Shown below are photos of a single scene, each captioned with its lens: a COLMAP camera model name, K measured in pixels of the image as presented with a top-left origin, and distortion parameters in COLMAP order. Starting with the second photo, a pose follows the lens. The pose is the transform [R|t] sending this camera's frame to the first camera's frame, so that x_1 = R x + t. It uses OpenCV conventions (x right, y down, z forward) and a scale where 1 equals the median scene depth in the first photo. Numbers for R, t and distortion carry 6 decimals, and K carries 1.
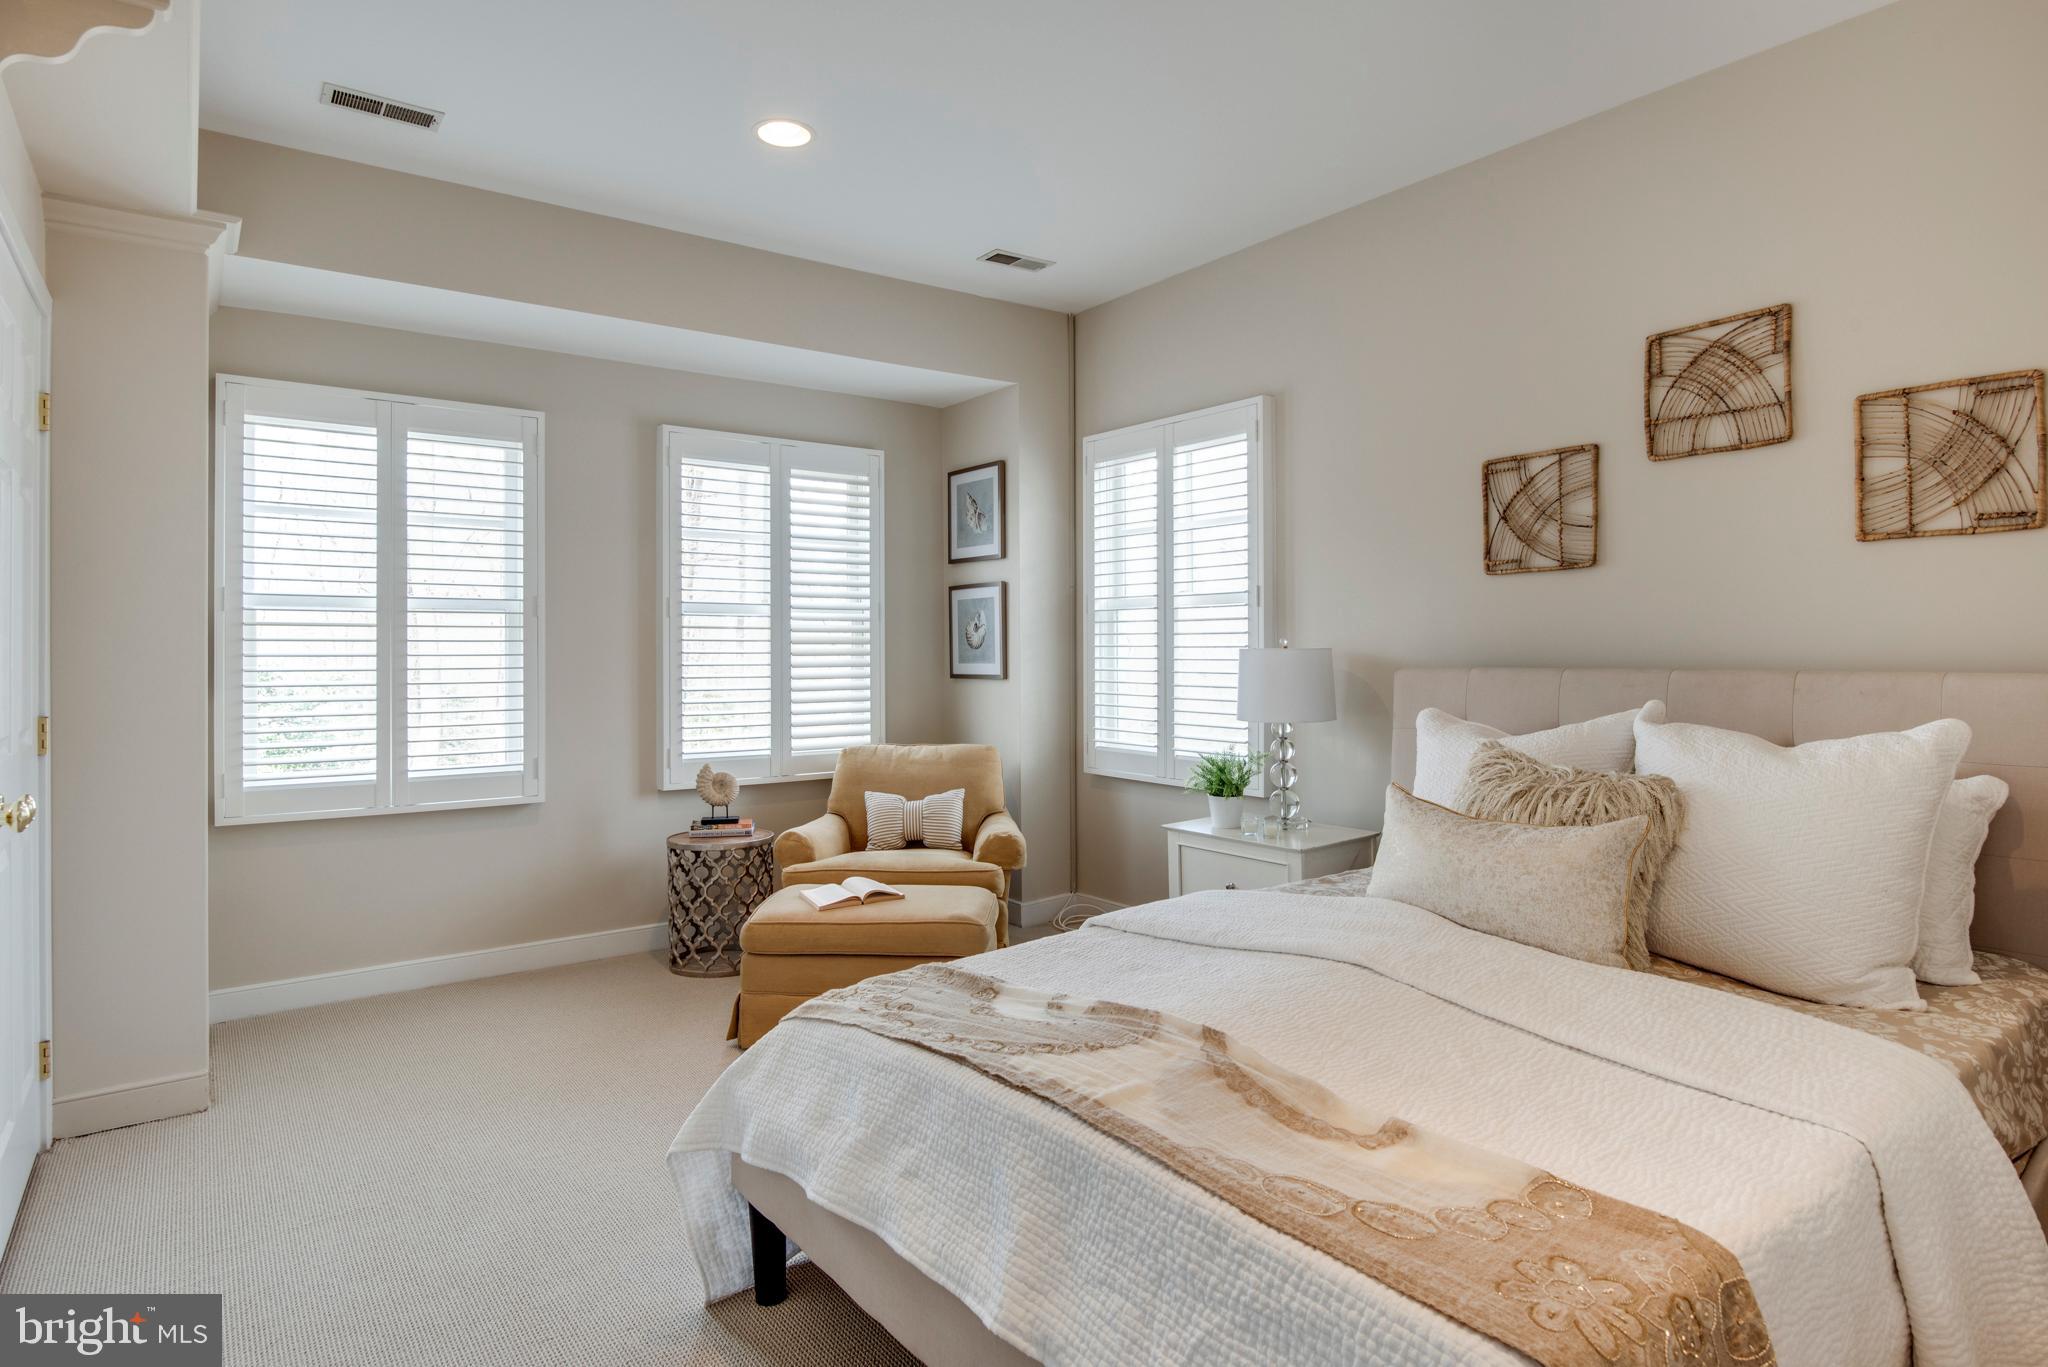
lens RADIAL K [[1045.9, 0, 1020.6], [0, 1045.9, 663.9], [0, 0, 1]] dist [-0.018544, -0.000537]
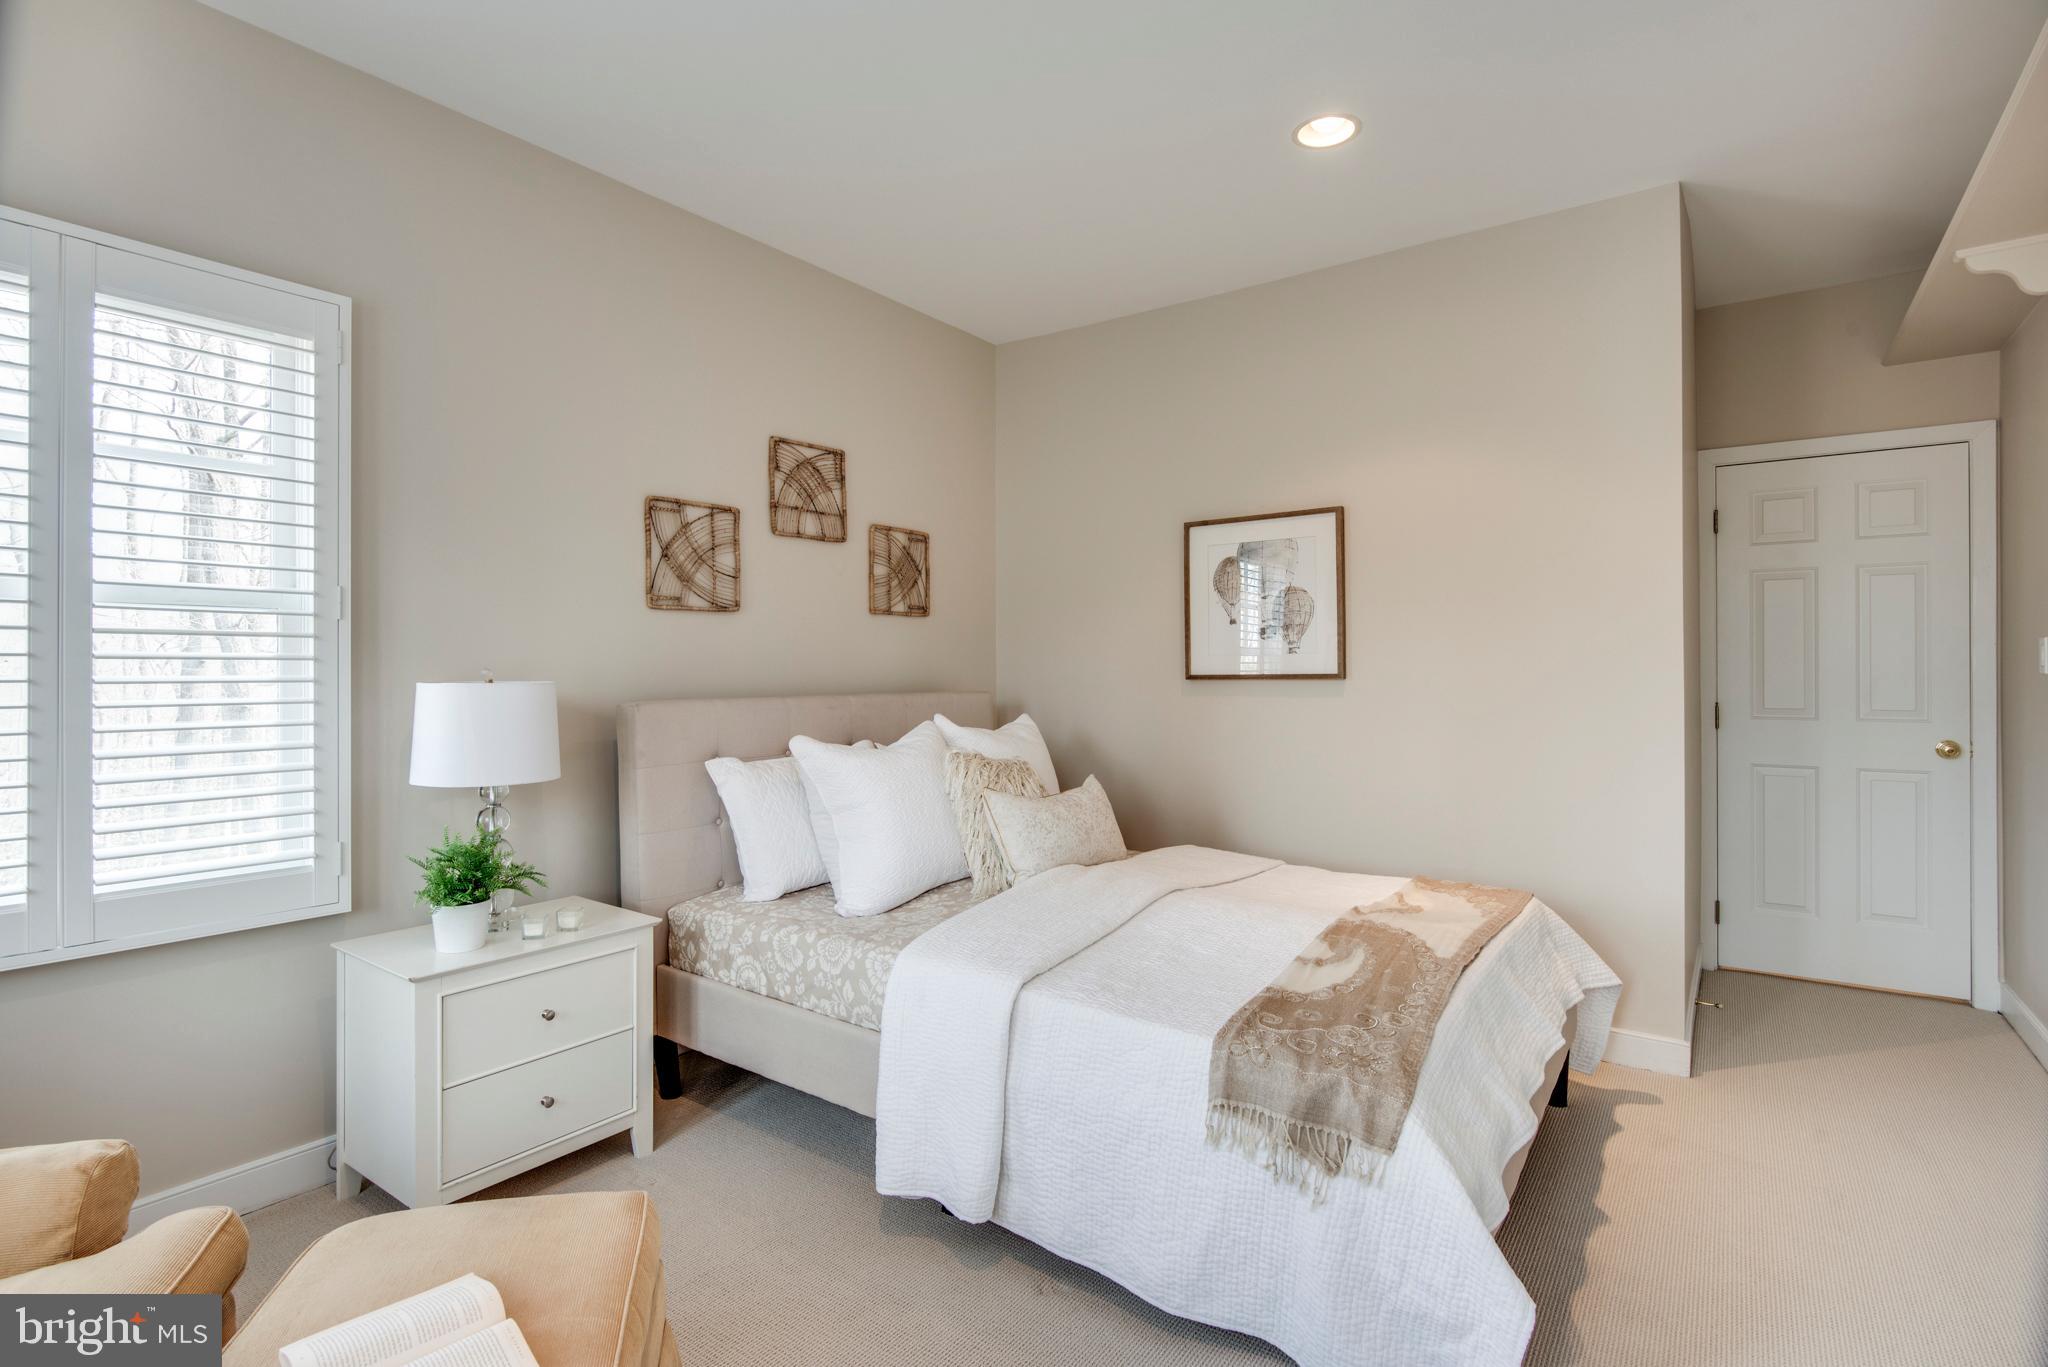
lens RADIAL K [[1045.9, 0, 1020.6], [0, 1045.9, 663.9], [0, 0, 1]] dist [-0.018544, -0.000537]
pose [[-0.299427, 0.002138, 0.954117, -0.708832], [0.007969, 0.999968, 0.000260, -0.032994], [-0.954086, 0.007681, -0.299434, 1.089536]]
